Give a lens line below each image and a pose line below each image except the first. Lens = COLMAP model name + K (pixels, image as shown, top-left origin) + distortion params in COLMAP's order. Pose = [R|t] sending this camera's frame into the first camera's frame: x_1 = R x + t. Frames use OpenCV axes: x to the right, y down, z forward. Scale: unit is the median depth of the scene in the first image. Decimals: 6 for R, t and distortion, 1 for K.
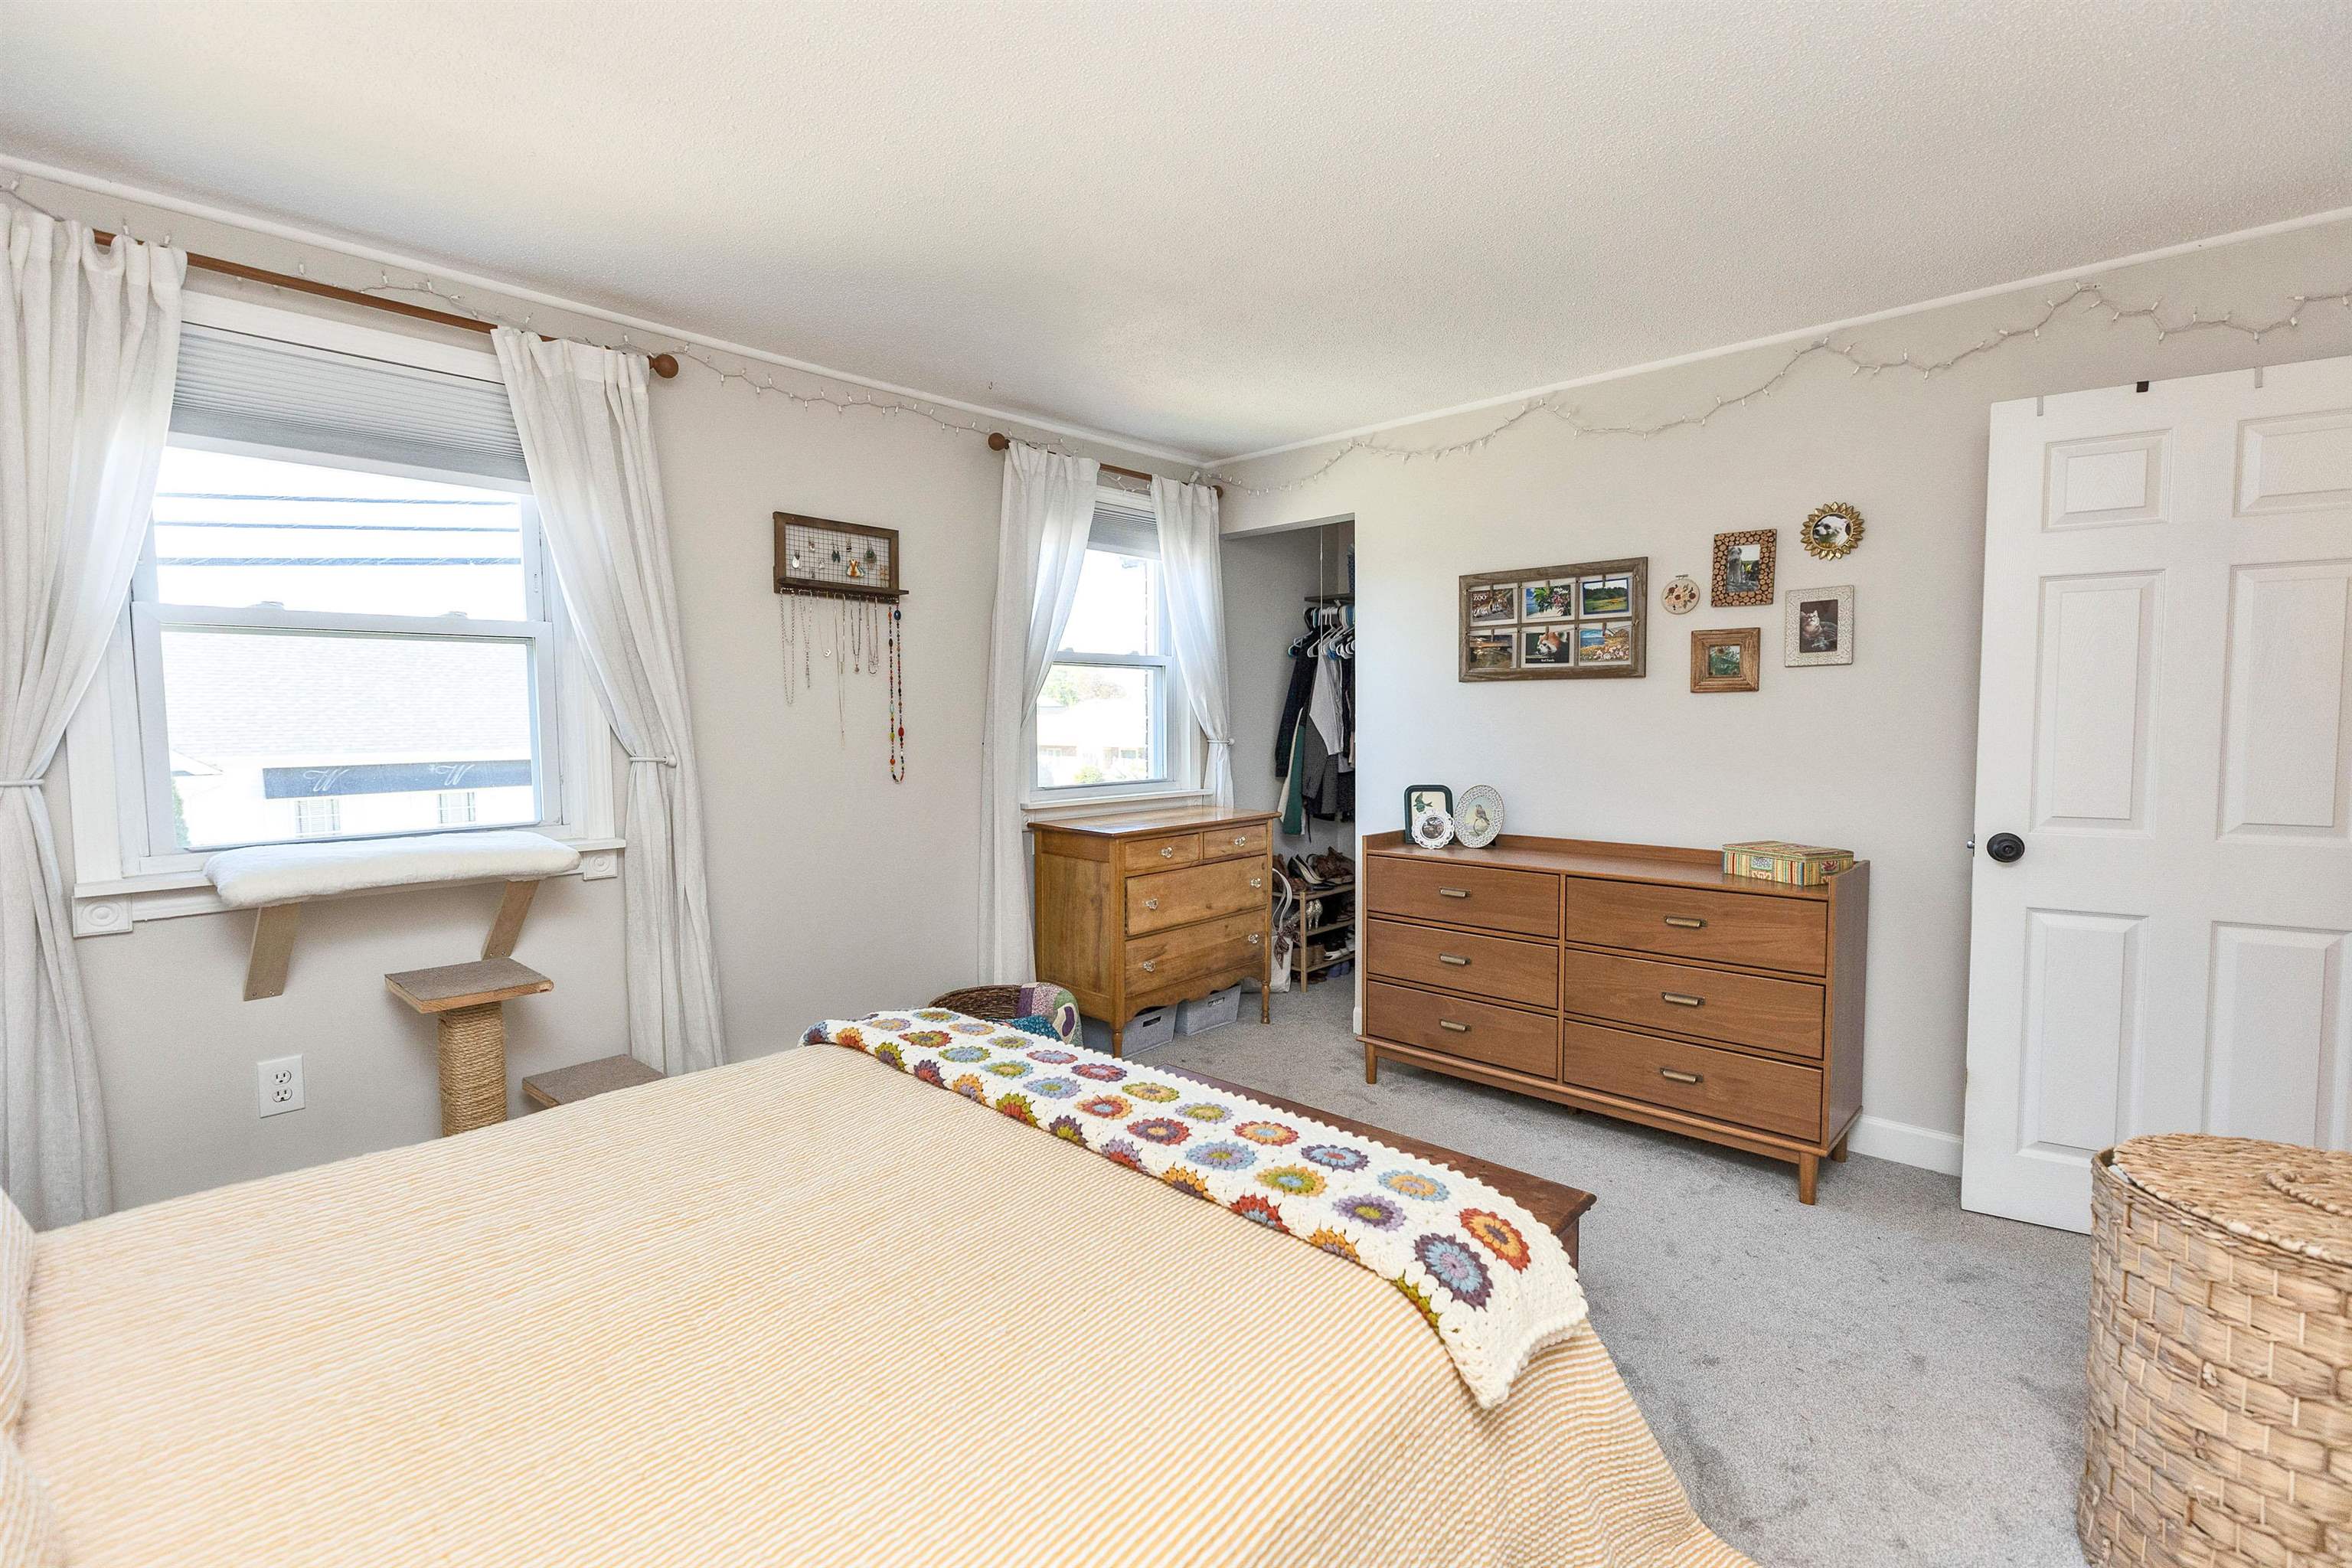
lens RADIAL K [[1049.6, 0, 1162.5], [0, 1049.6, 776.5], [0, 0, 1]] dist [0.005680, 0.000567]
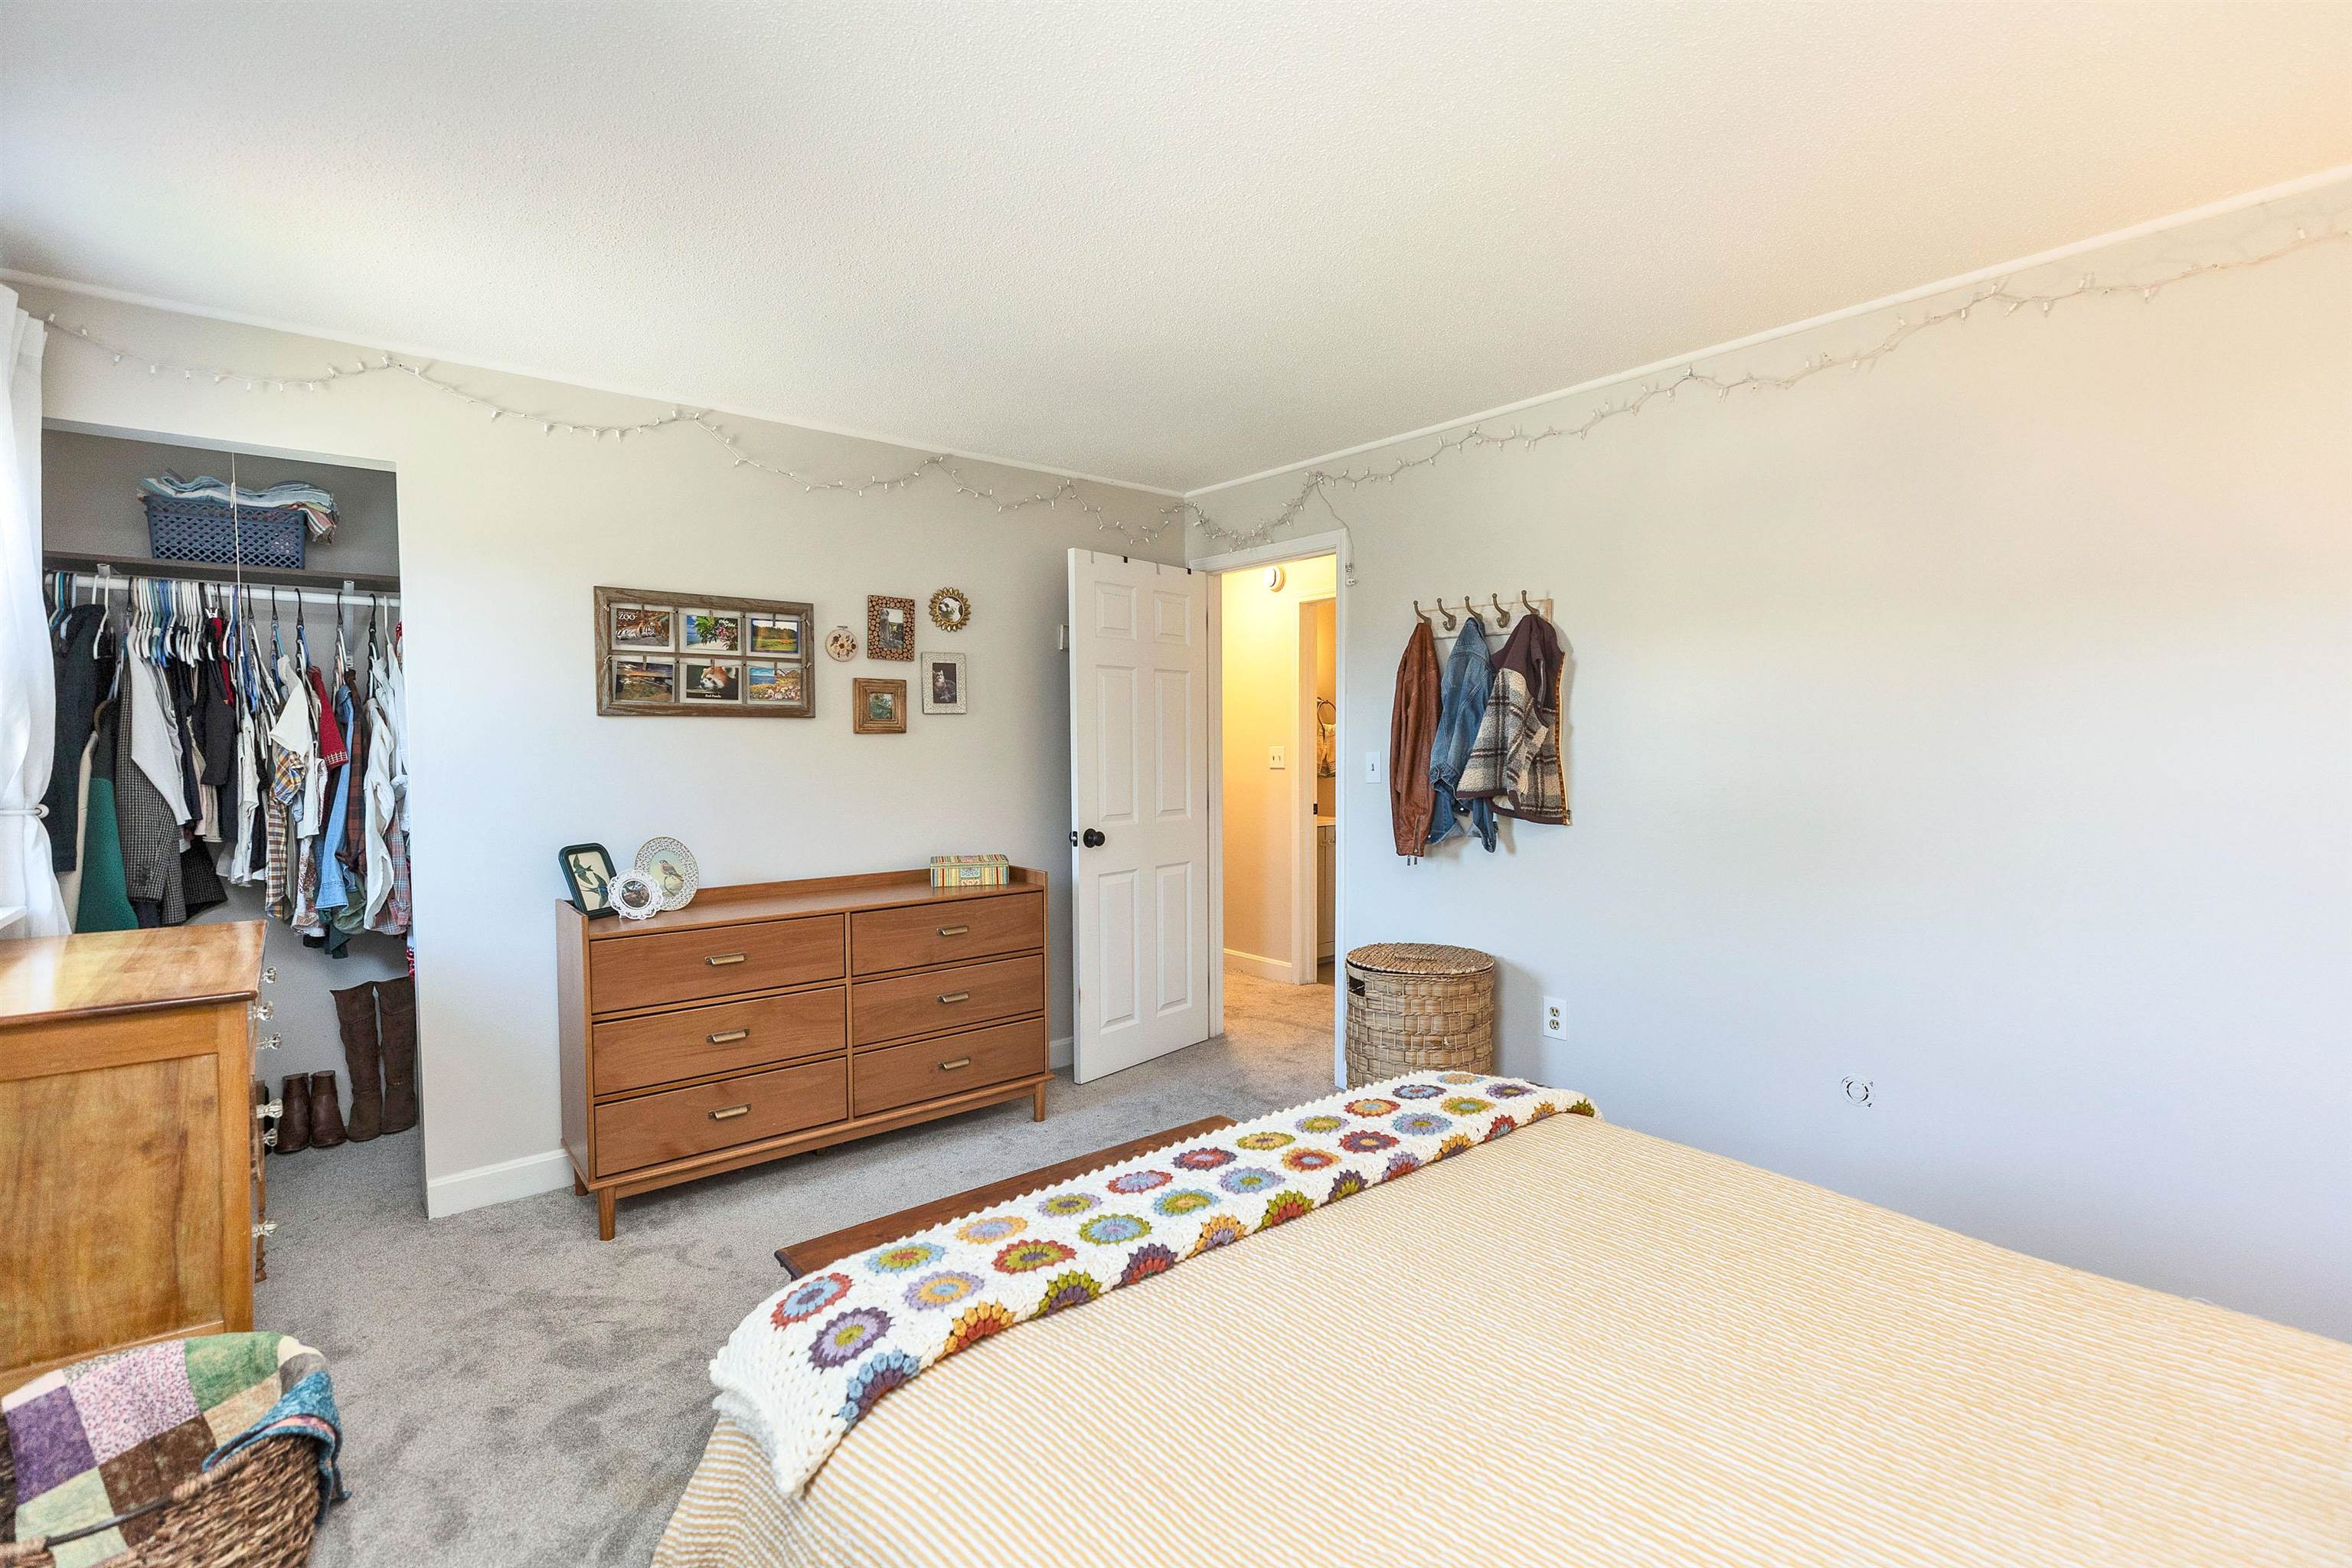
lens RADIAL K [[1049.6, 0, 1161.1], [0, 1049.6, 779.5], [0, 0, 1]] dist [0.005680, 0.000567]
pose [[0.132677, -0.026600, 0.990802, -0.528871], [0.067053, 0.997591, 0.017803, -0.028680], [-0.988889, 0.064074, 0.134141, 0.517226]]
